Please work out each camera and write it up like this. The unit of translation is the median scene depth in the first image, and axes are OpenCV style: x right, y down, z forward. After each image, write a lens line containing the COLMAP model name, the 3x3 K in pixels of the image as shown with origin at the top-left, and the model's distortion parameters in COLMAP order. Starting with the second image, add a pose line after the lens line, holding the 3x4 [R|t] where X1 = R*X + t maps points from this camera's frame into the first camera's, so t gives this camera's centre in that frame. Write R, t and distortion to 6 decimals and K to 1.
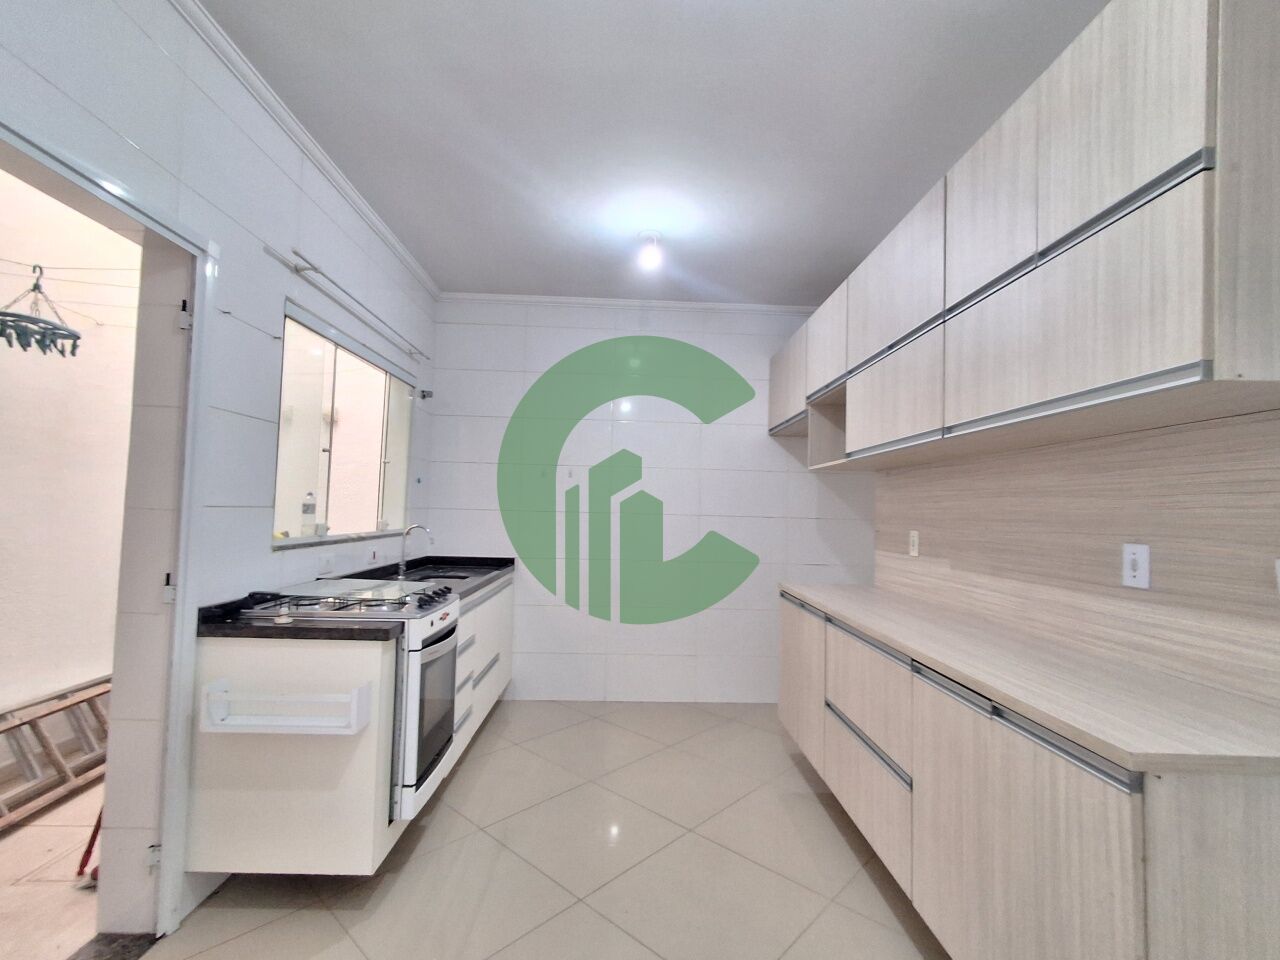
lens RADIAL K [[583.0, 0, 637.2], [0, 583.0, 480.8], [0, 0, 1]] dist [-0.001388, -0.000053]
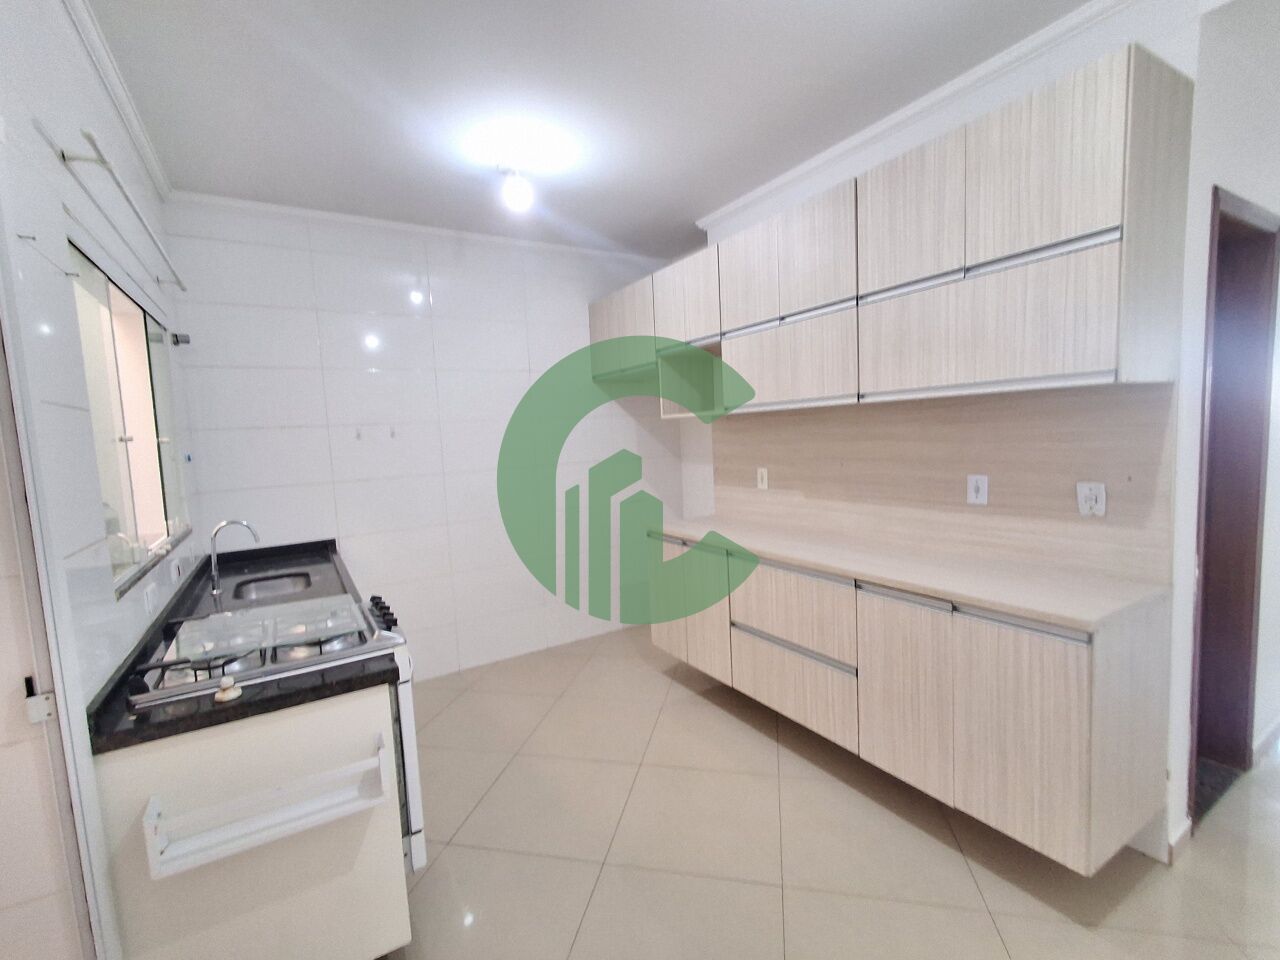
lens RADIAL K [[582.8, 0, 644.8], [0, 582.8, 476.4], [0, 0, 1]] dist [-0.000543, -0.000891]
pose [[0.863100, -0.105775, 0.493832, -0.410079], [0.045737, 0.990174, 0.132149, -0.083218], [-0.502957, -0.091471, 0.859457, 0.120709]]
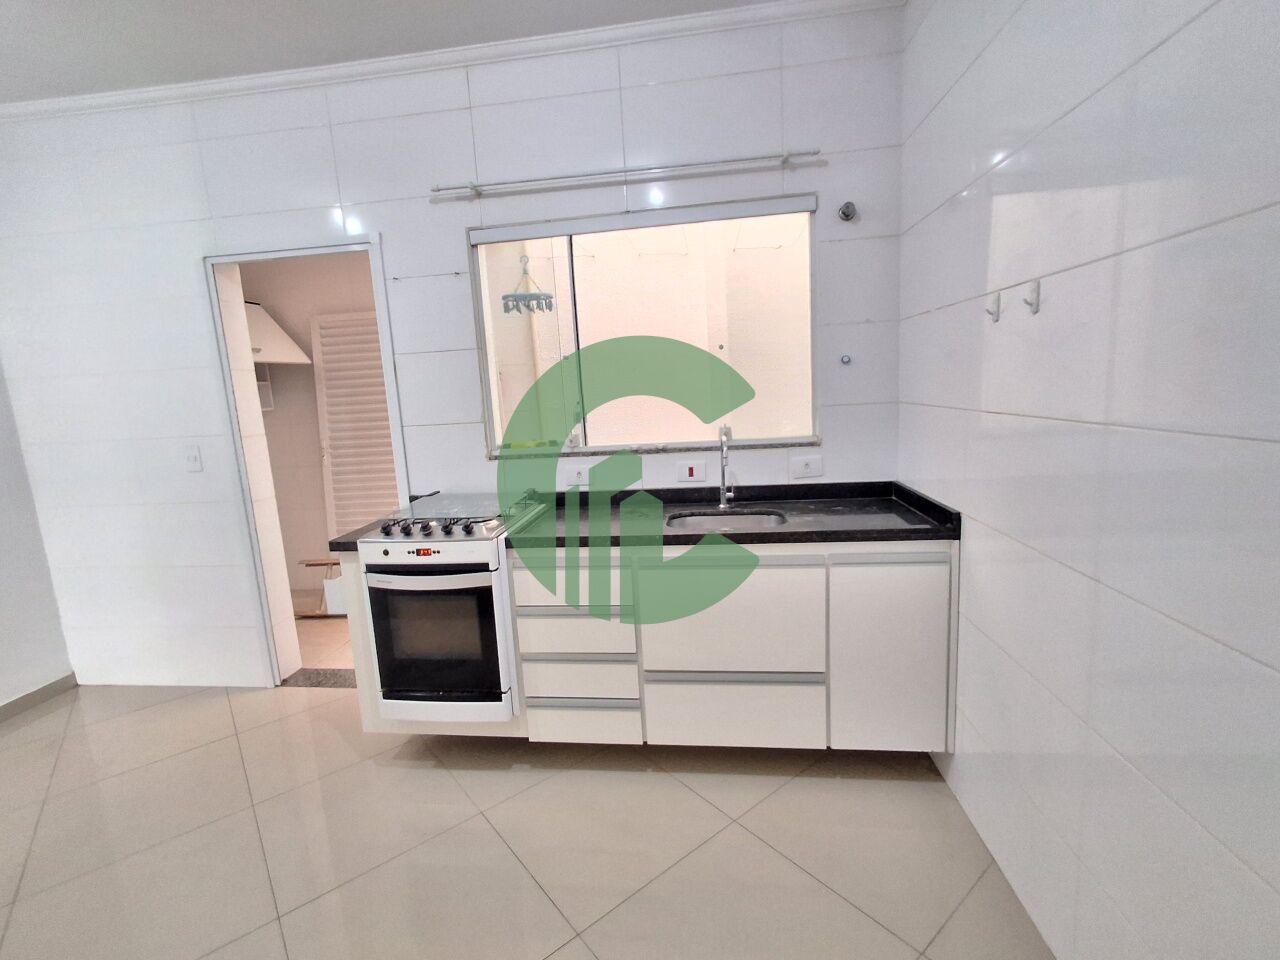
lens RADIAL K [[578.0, 0, 636.5], [0, 578.0, 486.8], [0, 0, 1]] dist [-0.001244, -0.001436]
pose [[-0.143860, 0.145244, -0.978881, 0.475588], [0.102363, 0.986048, 0.131264, 0.047117], [0.984290, -0.081317, -0.156721, 1.463426]]
